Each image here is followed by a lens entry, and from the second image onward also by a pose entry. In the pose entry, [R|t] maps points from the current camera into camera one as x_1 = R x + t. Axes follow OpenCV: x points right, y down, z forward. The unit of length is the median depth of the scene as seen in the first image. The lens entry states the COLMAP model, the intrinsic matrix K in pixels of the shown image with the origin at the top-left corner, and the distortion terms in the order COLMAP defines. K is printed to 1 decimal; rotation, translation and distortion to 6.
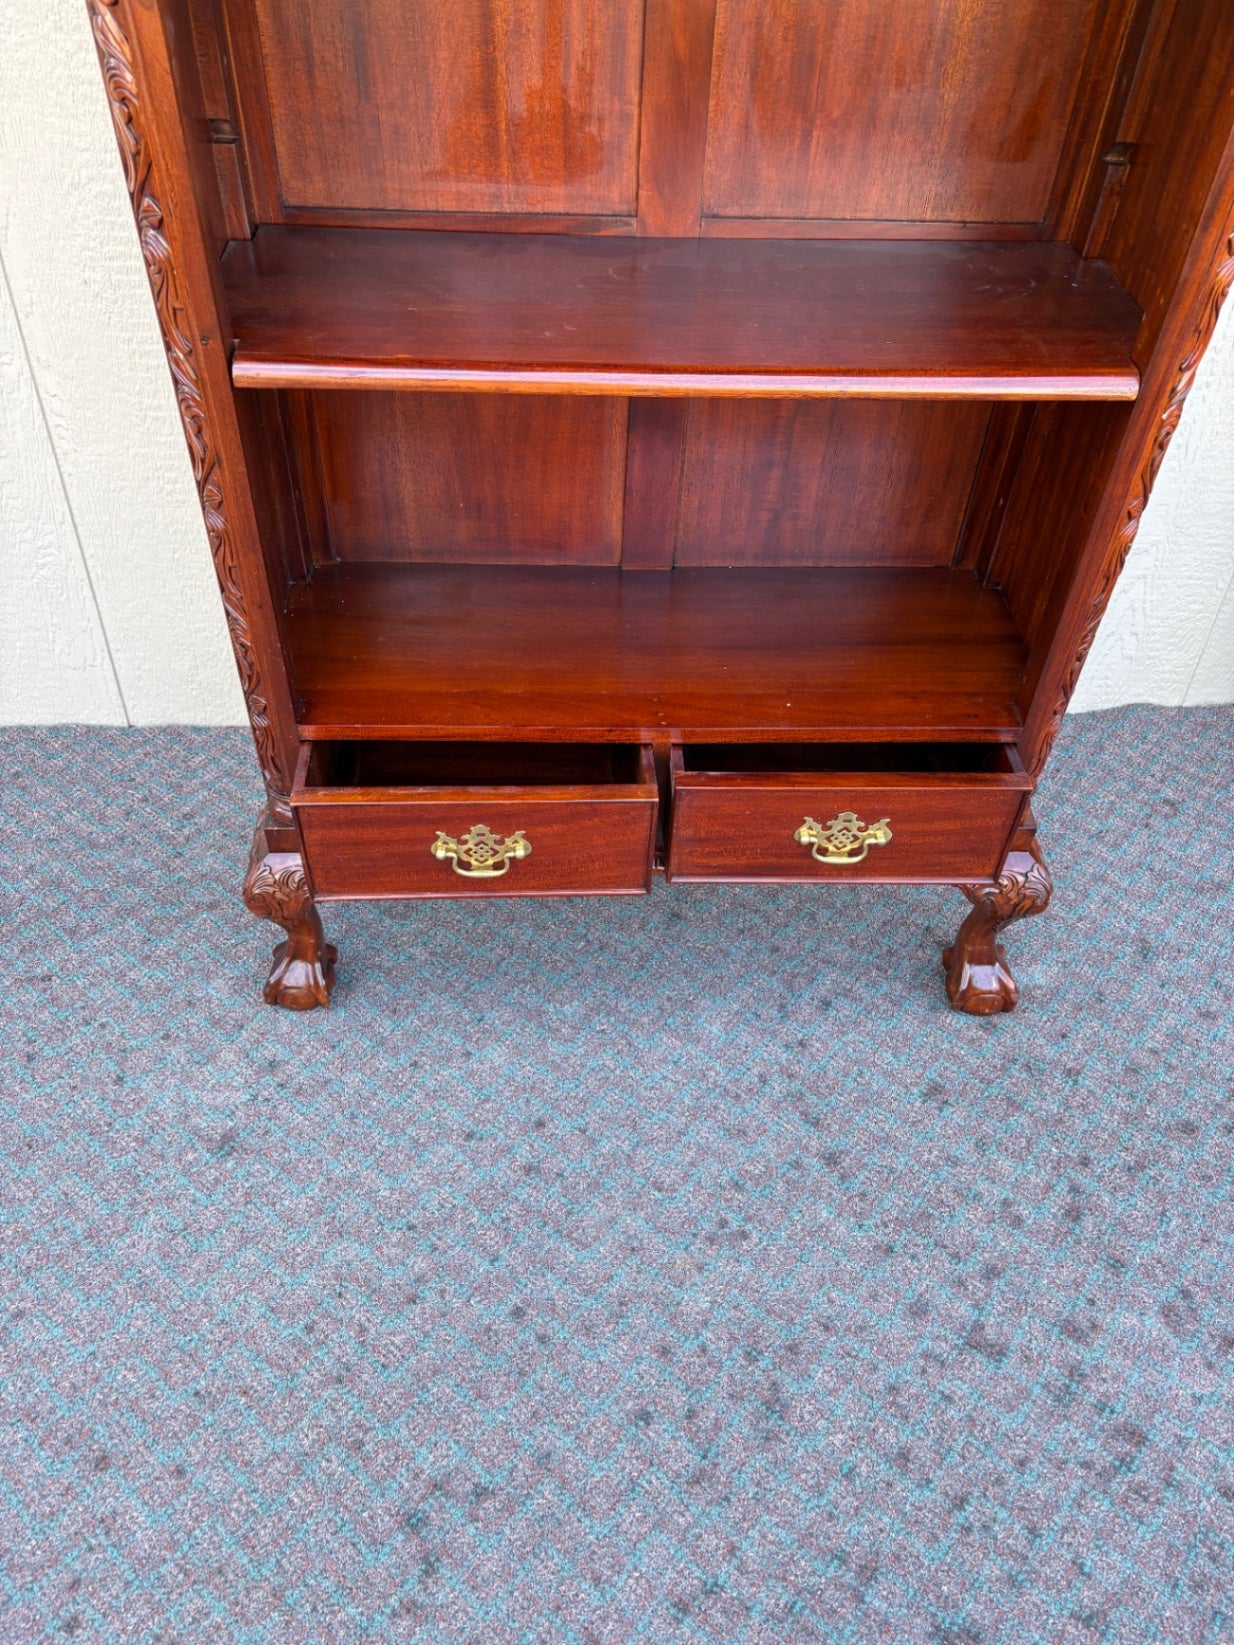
lens RADIAL K [[1250.2, 0, 613.1], [0, 1250.2, 842.5], [0, 0, 1]] dist [0.044067, -0.051138]
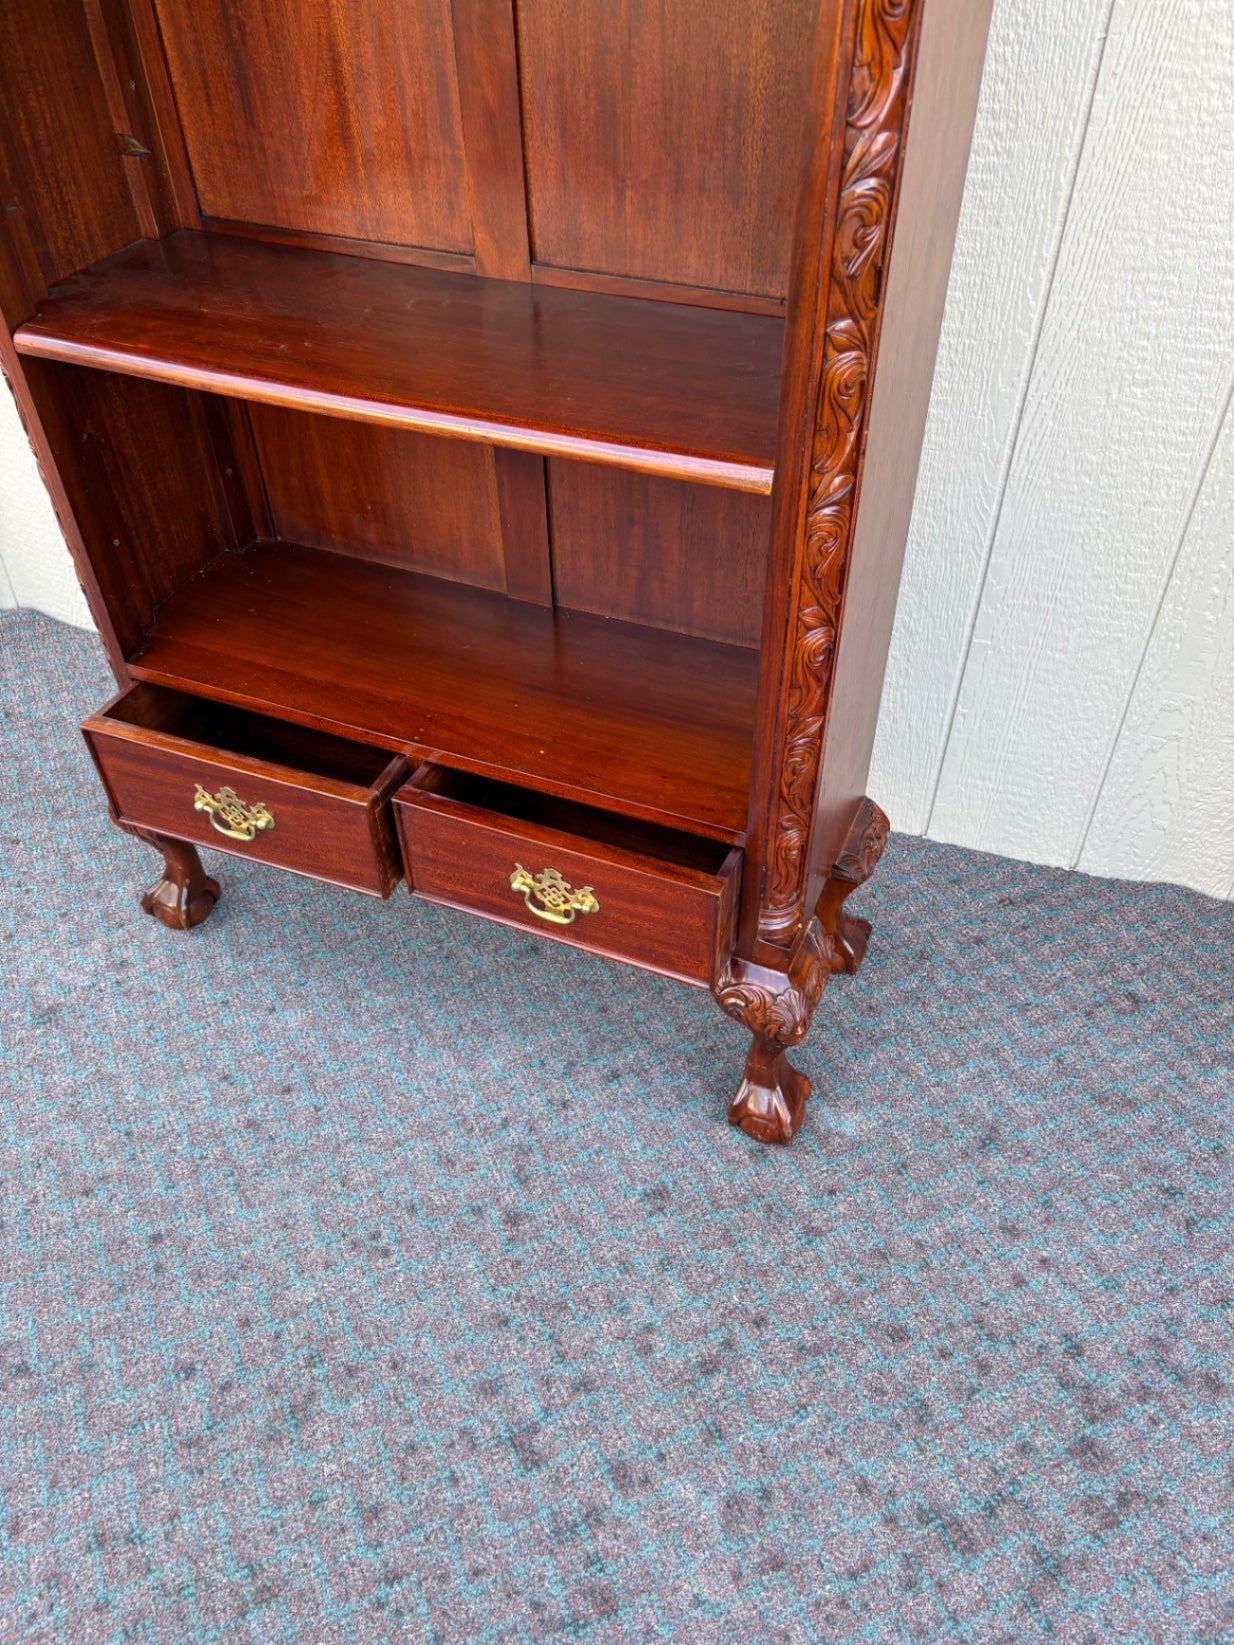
lens RADIAL K [[1250.2, 0, 619.9], [0, 1250.2, 843.3], [0, 0, 1]] dist [0.044067, -0.051138]
pose [[0.904890, 0.258302, -0.338311, 0.545854], [-0.271105, 0.962501, 0.009743, -0.065928], [0.328141, 0.082901, 0.940984, 0.090958]]
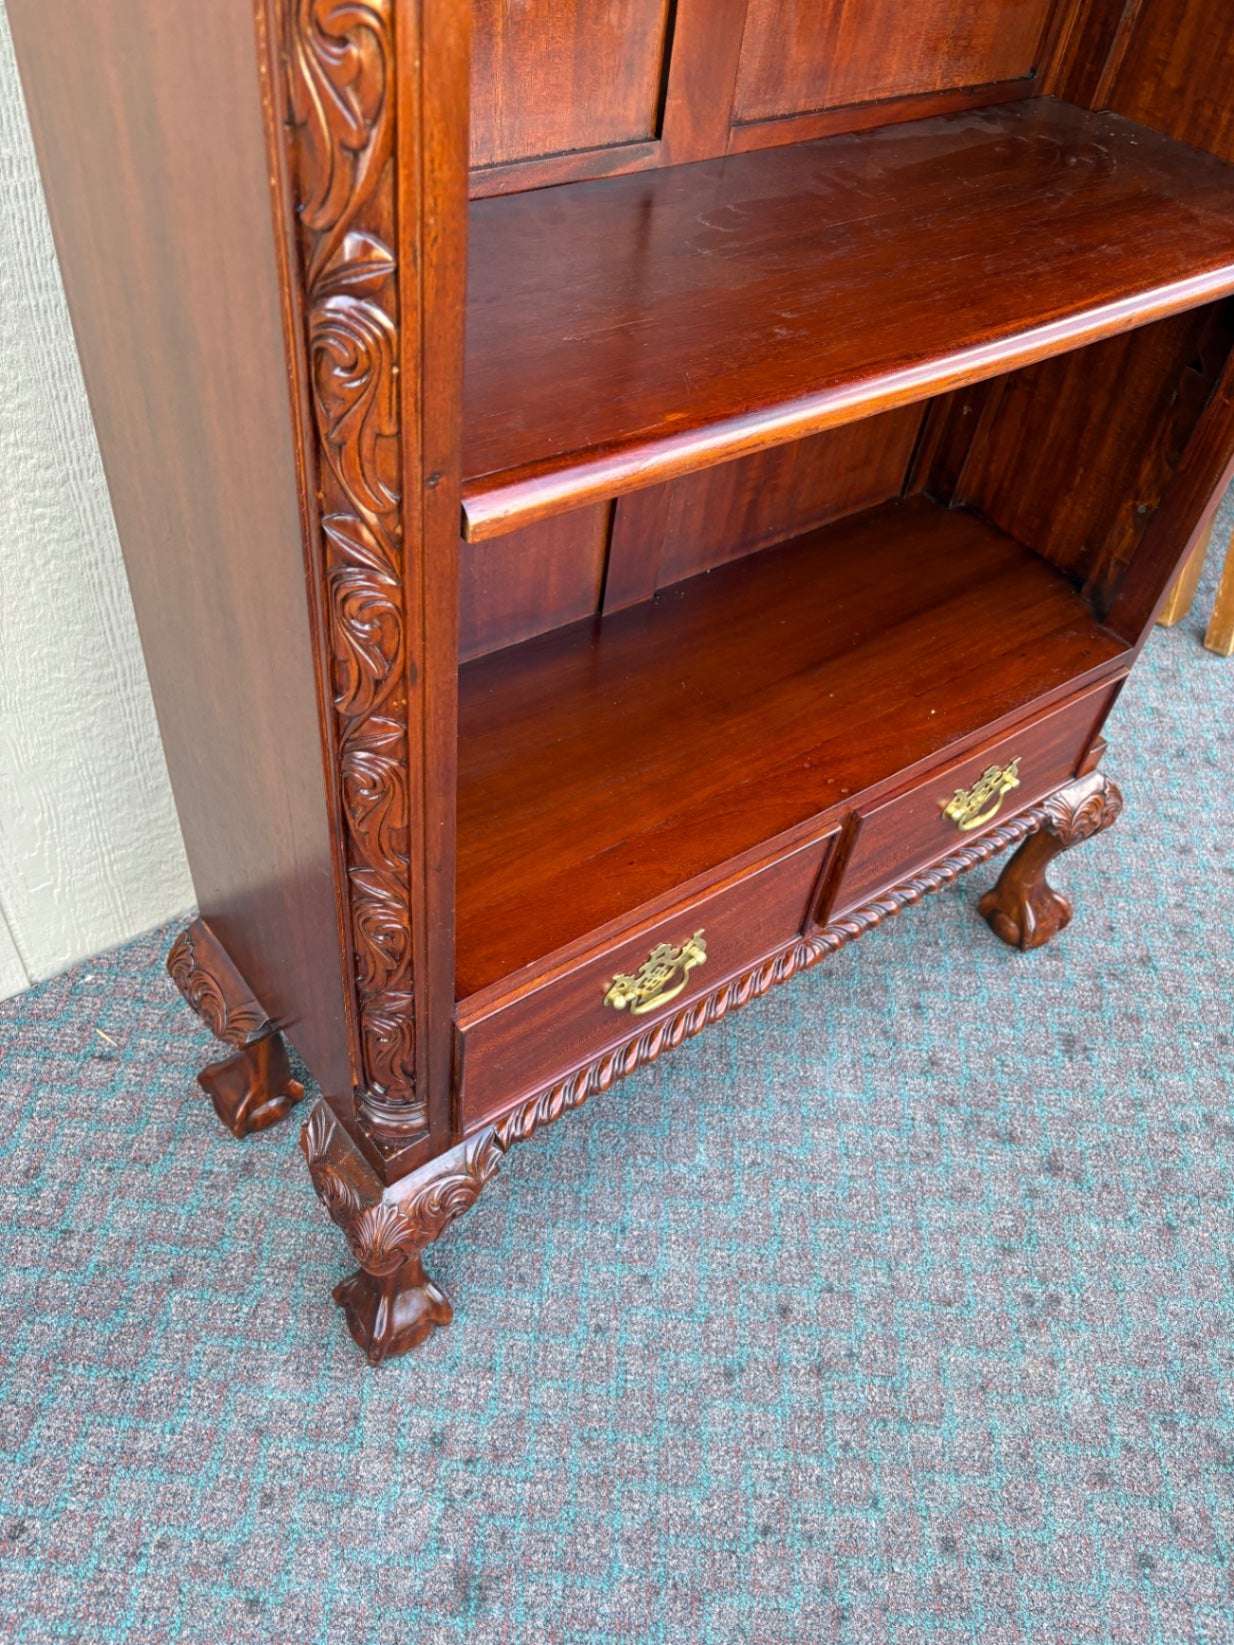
lens RADIAL K [[1250.2, 0, 609.7], [0, 1250.2, 839.3], [0, 0, 1]] dist [0.044067, -0.051138]
pose [[0.816513, -0.387923, 0.427578, -0.410128], [0.359231, 0.921159, 0.149732, -0.229790], [-0.451951, 0.031341, 0.891492, 0.362653]]
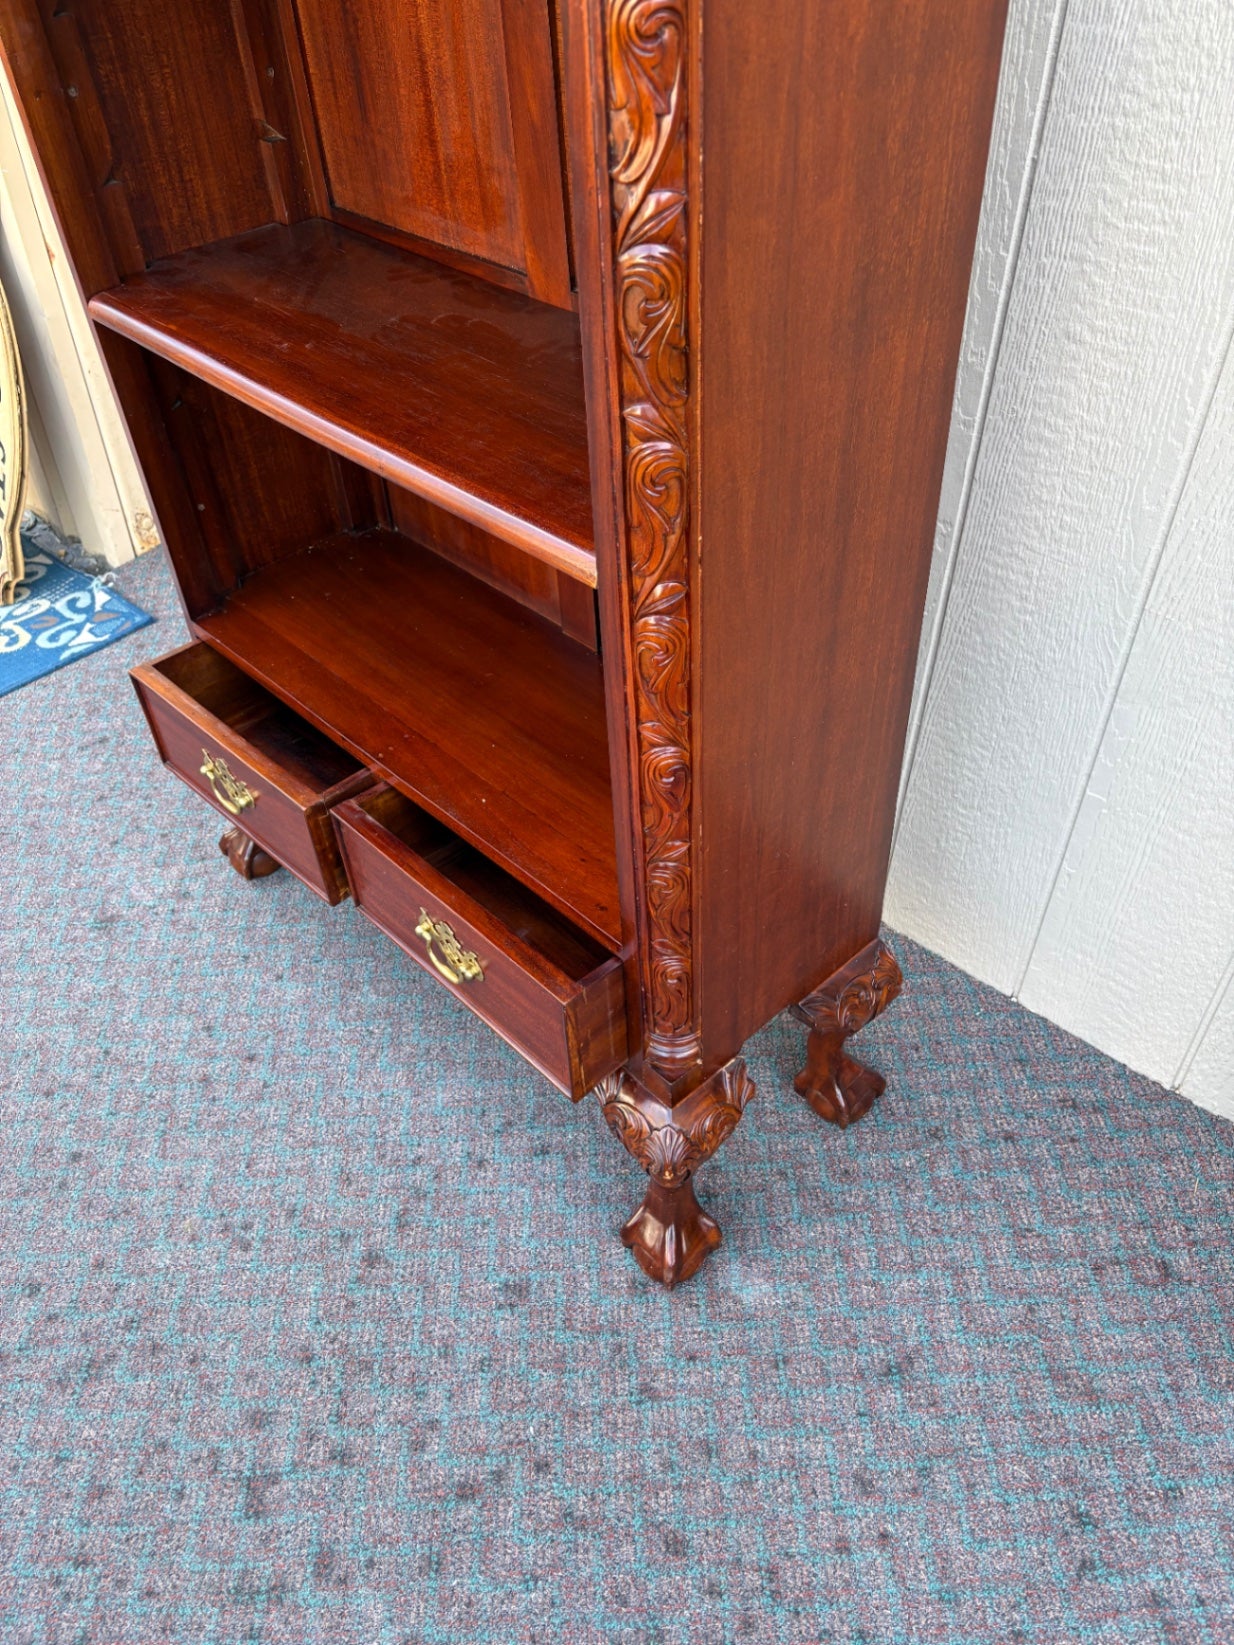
lens RADIAL K [[1250.2, 0, 614.6], [0, 1250.2, 841.9], [0, 0, 1]] dist [0.044067, -0.051138]
pose [[0.657258, 0.465196, -0.592963, 0.767850], [-0.487825, 0.862315, 0.135790, -0.256130], [0.574490, 0.200013, 0.793698, 0.315007]]
